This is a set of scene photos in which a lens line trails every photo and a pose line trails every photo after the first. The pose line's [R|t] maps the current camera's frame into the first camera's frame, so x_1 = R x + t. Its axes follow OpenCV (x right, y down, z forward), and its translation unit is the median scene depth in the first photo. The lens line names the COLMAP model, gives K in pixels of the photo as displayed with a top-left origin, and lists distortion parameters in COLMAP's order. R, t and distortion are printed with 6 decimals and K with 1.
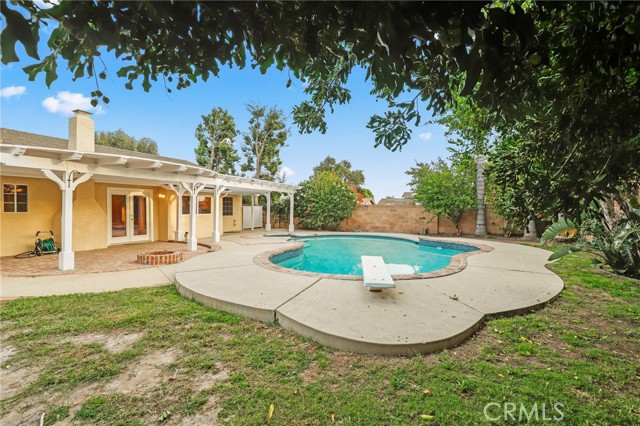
lens RADIAL K [[292.9, 0, 321.1], [0, 292.9, 212.5], [0, 0, 1]] dist [-0.017935, -0.000638]
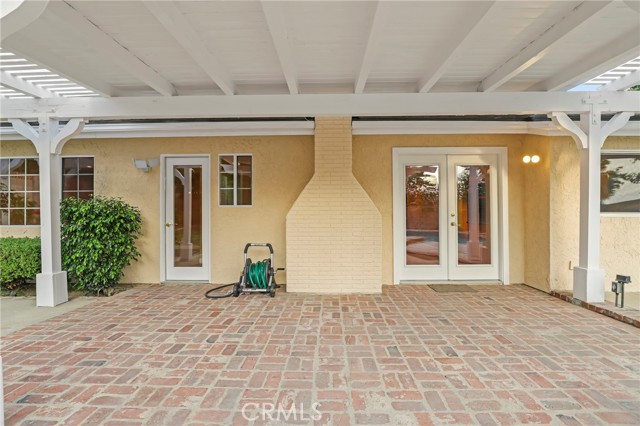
lens RADIAL K [[309.0, 0, 320.2], [0, 309.0, 214.1], [0, 0, 1]] dist [-0.016119, -0.000406]
pose [[0.408366, -0.004170, -0.912809, -0.315987], [-0.007629, 0.999939, -0.007981, 0.013165], [0.912786, 0.010223, 0.408309, 0.621367]]
